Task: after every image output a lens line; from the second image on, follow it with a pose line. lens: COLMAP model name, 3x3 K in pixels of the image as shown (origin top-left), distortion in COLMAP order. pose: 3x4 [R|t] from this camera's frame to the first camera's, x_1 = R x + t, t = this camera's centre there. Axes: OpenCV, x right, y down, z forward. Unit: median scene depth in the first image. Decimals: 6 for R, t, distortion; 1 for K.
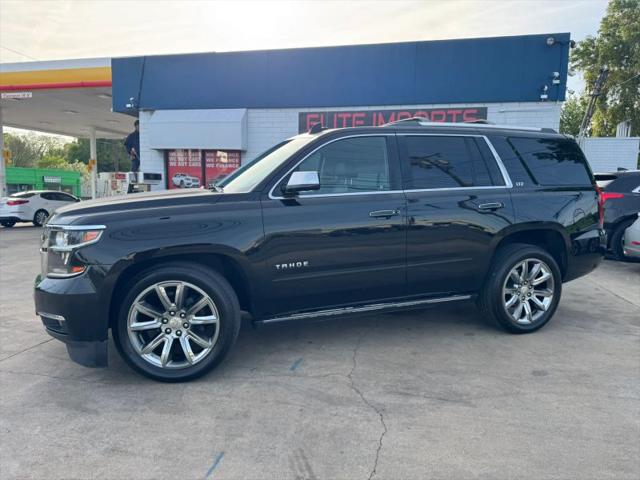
lens RADIAL K [[457.8, 0, 330.7], [0, 457.8, 243.5], [0, 0, 1]] dist [0.062655, -0.079838]
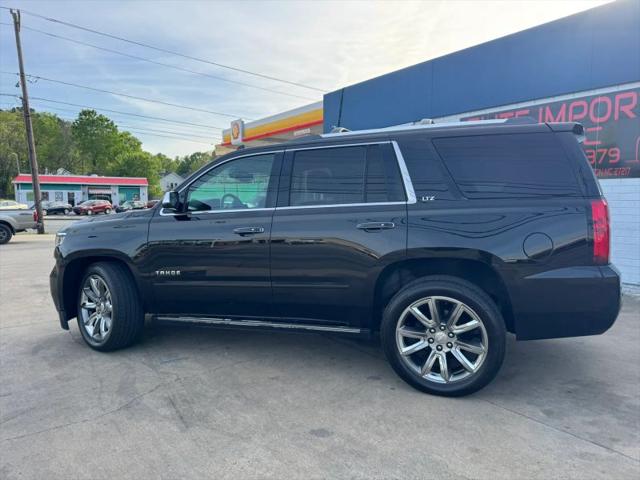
lens RADIAL K [[459.8, 0, 320.0], [0, 459.8, 240.0], [0, 0, 1]] dist [0.063327, -0.080156]
pose [[0.743626, 0.042692, -0.667231, 0.810654], [-0.064272, 0.997902, -0.007781, -0.042212], [0.665499, 0.048671, 0.744810, 0.310303]]
